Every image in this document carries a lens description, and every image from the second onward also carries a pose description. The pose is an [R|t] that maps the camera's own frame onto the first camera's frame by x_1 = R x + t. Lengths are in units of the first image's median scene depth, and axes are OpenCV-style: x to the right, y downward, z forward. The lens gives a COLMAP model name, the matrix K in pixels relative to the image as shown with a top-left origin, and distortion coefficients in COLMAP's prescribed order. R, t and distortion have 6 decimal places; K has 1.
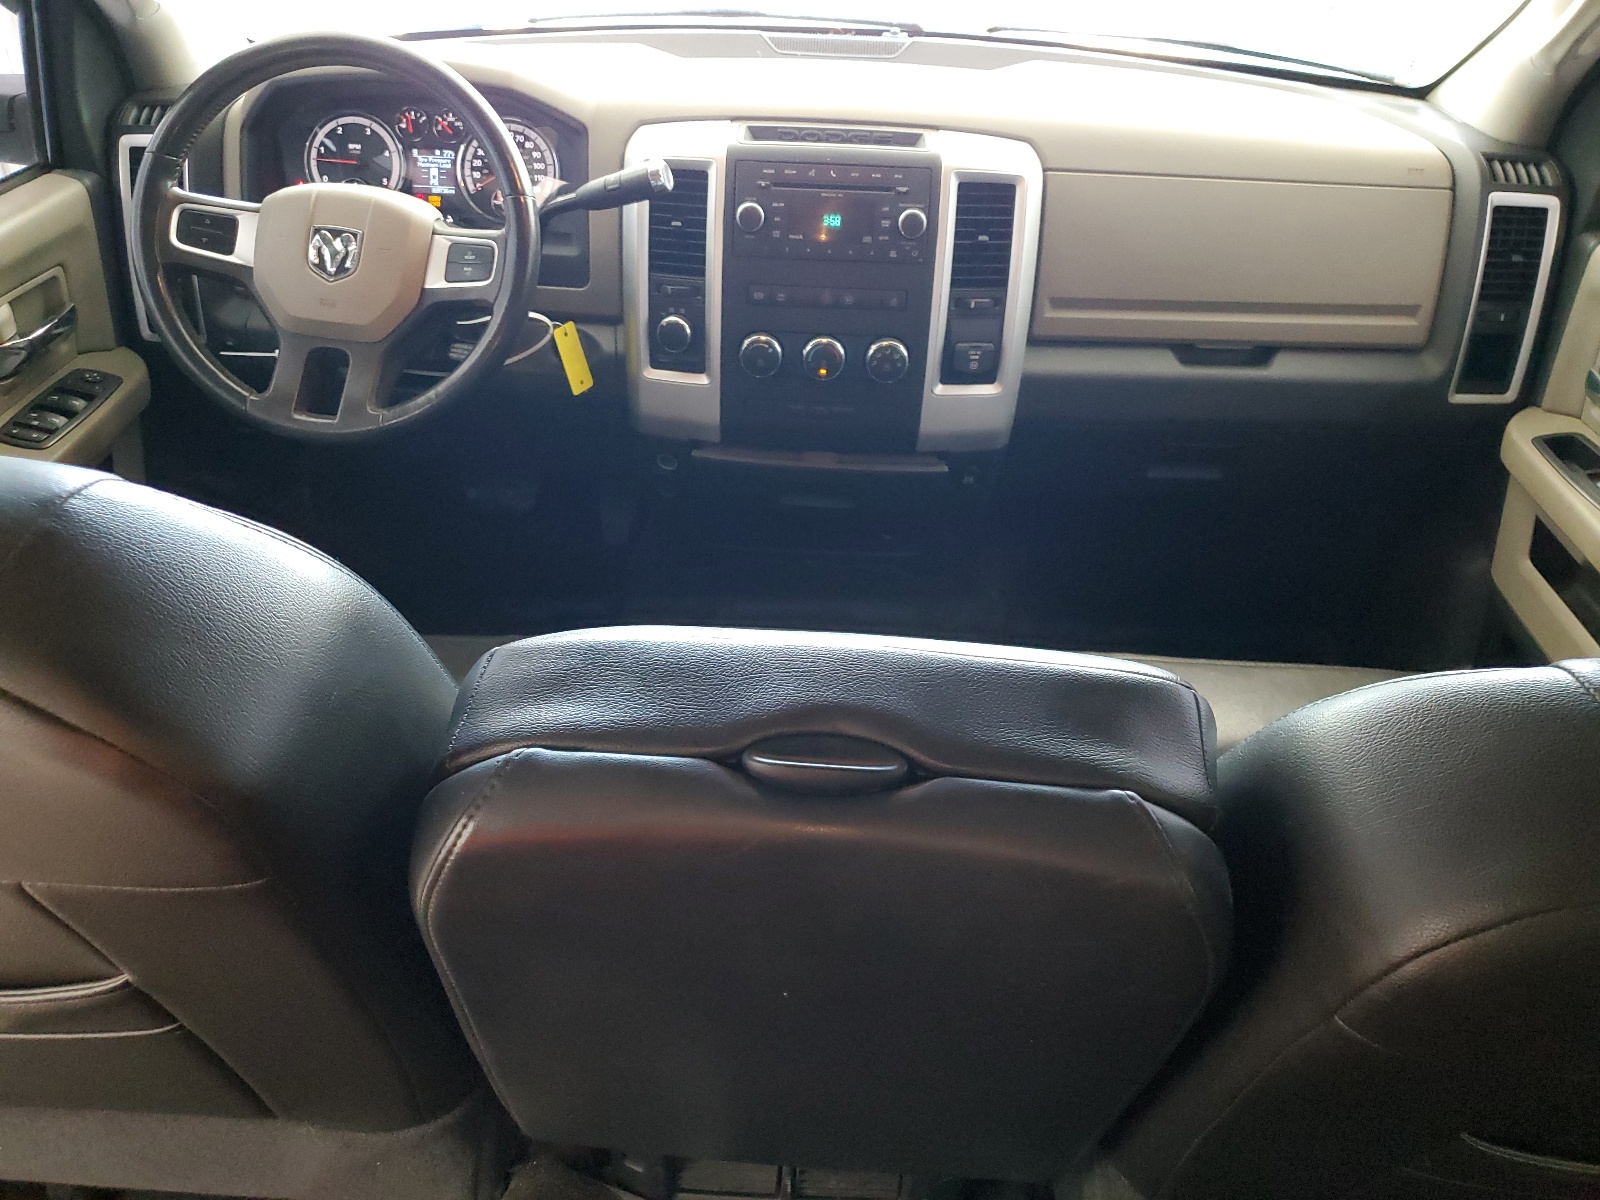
lens RADIAL K [[1338.3, 0, 799.6], [0, 1338.3, 598.3], [0, 0, 1]] dist [0.006714, -0.006571]
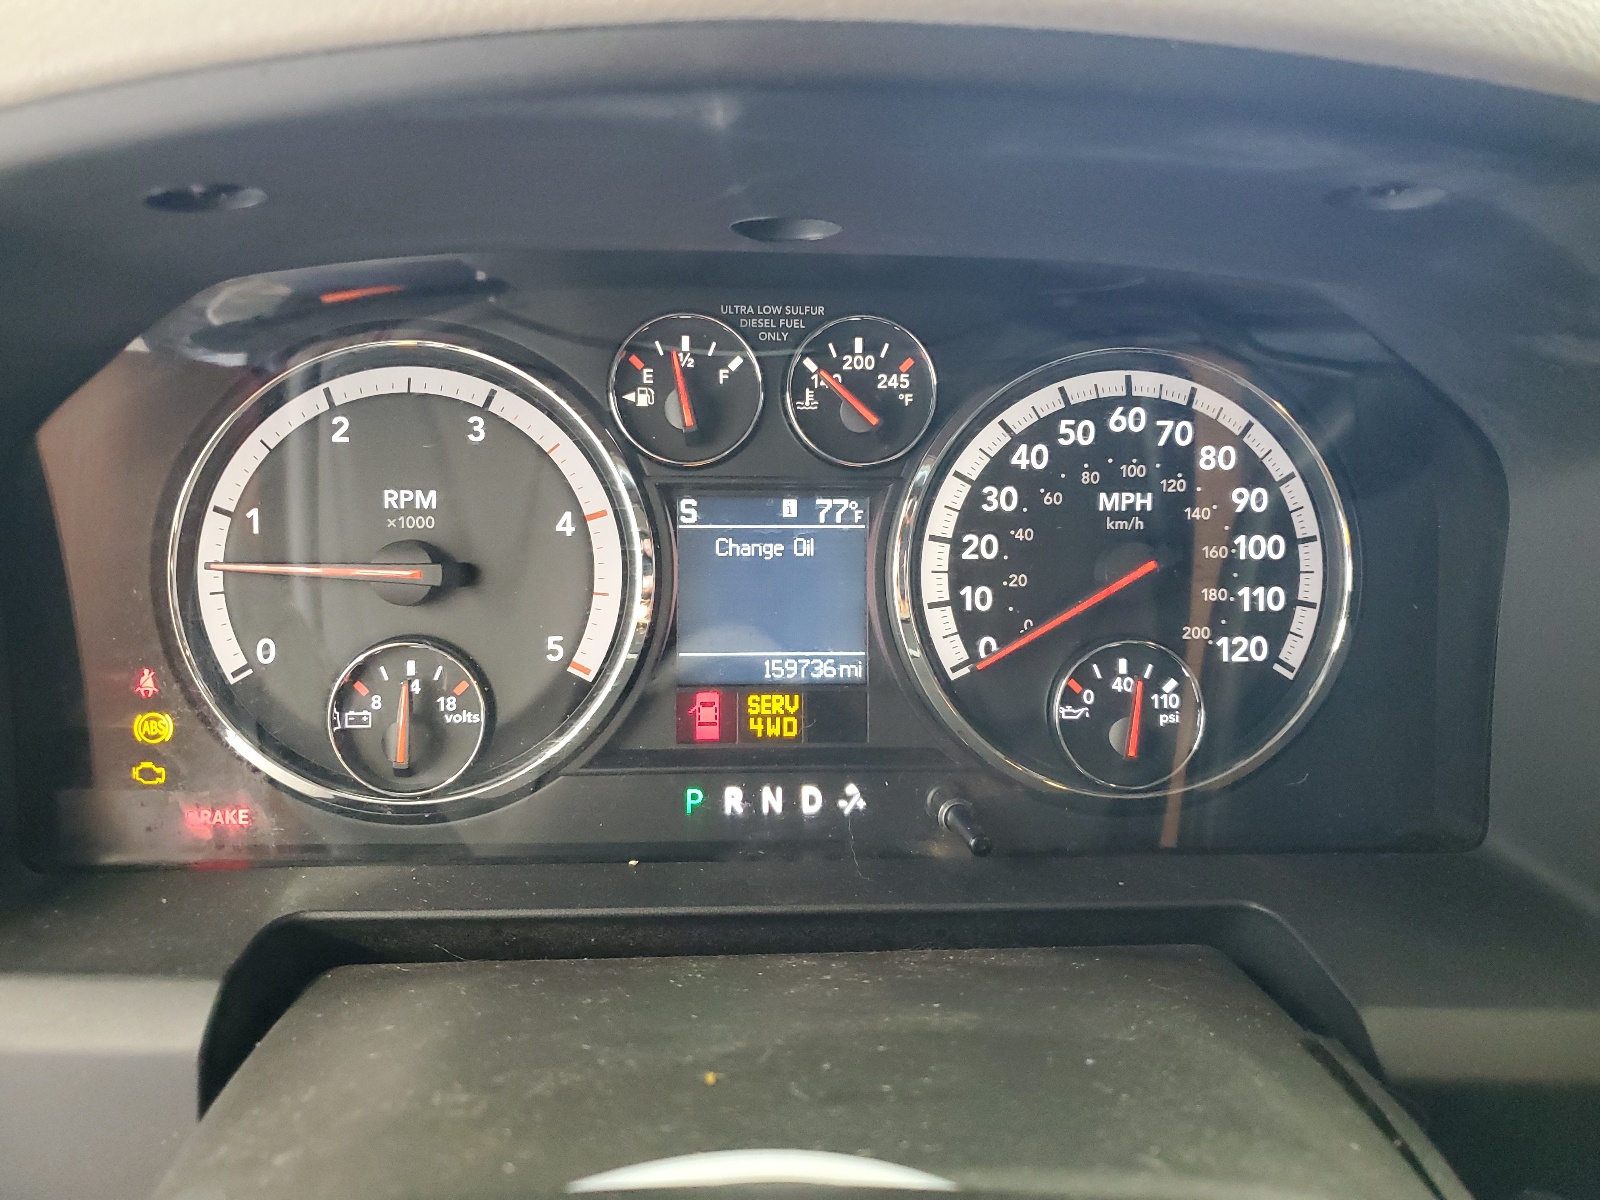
lens RADIAL K [[1338.3, 0, 799.8], [0, 1338.3, 601.3], [0, 0, 1]] dist [0.006714, -0.006571]
pose [[0.993857, -0.050320, 0.098575, -0.293053], [0.069603, 0.976660, -0.203202, -0.273884], [-0.086049, 0.208815, 0.974162, 0.790939]]
